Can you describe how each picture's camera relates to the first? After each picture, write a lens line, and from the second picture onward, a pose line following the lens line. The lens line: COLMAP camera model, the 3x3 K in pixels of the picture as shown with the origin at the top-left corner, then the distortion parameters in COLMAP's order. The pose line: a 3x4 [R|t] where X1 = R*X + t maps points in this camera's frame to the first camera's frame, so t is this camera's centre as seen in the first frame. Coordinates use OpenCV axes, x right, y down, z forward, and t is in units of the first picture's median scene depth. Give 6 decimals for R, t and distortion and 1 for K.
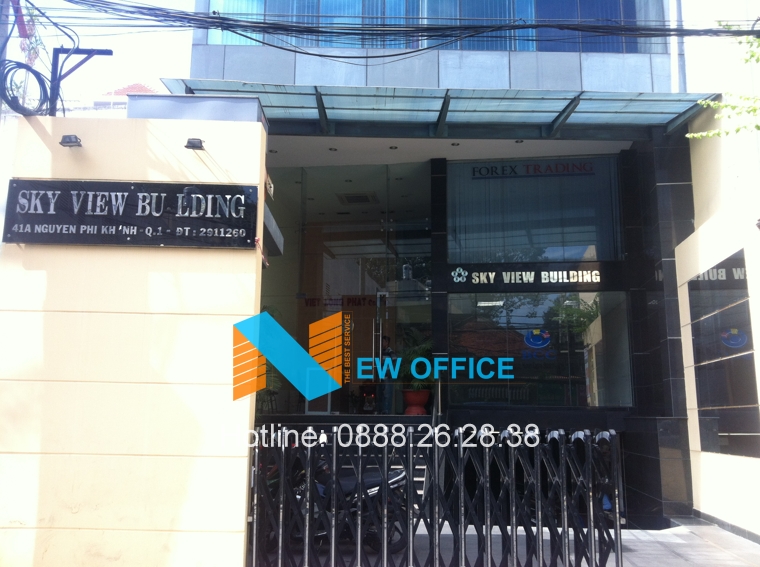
lens RADIAL K [[655.2, 0, 382.8], [0, 655.2, 250.2], [0, 0, 1]] dist [0.035753, -0.050673]
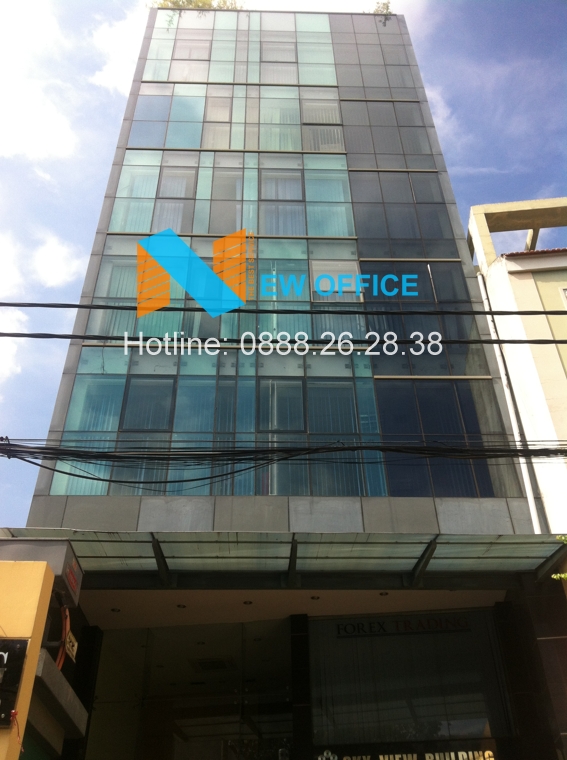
lens RADIAL K [[654.9, 0, 274.9], [0, 654.9, 410.8], [0, 0, 1]] dist [0.043284, -0.064125]
pose [[0.999721, -0.011508, 0.020631, 0.050009], [0.019355, 0.899722, -0.436034, 0.003520], [-0.013544, 0.436311, 0.899694, 0.078816]]
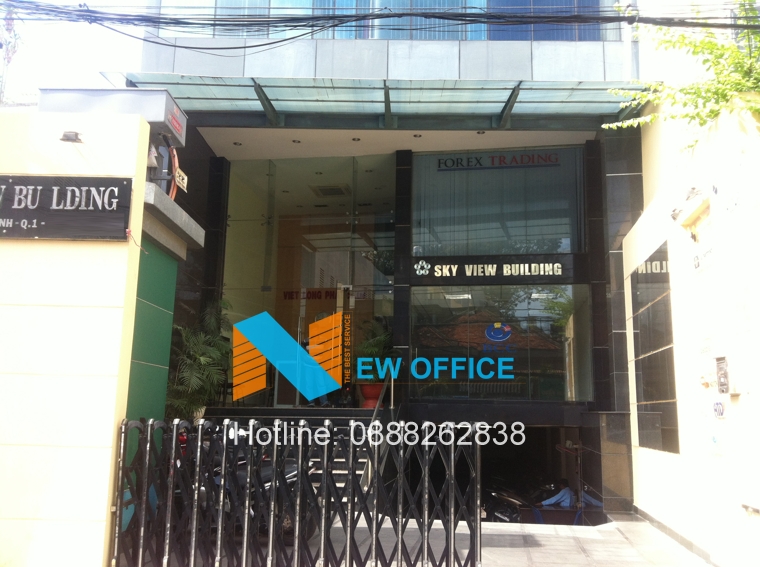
lens RADIAL K [[655.2, 0, 377.4], [0, 655.2, 254.1], [0, 0, 1]] dist [0.035753, -0.050673]
pose [[0.999201, -0.000111, -0.039959, 0.116064], [0.000778, 0.999861, 0.016671, 0.000604], [0.039952, -0.016689, 0.999062, 0.005526]]
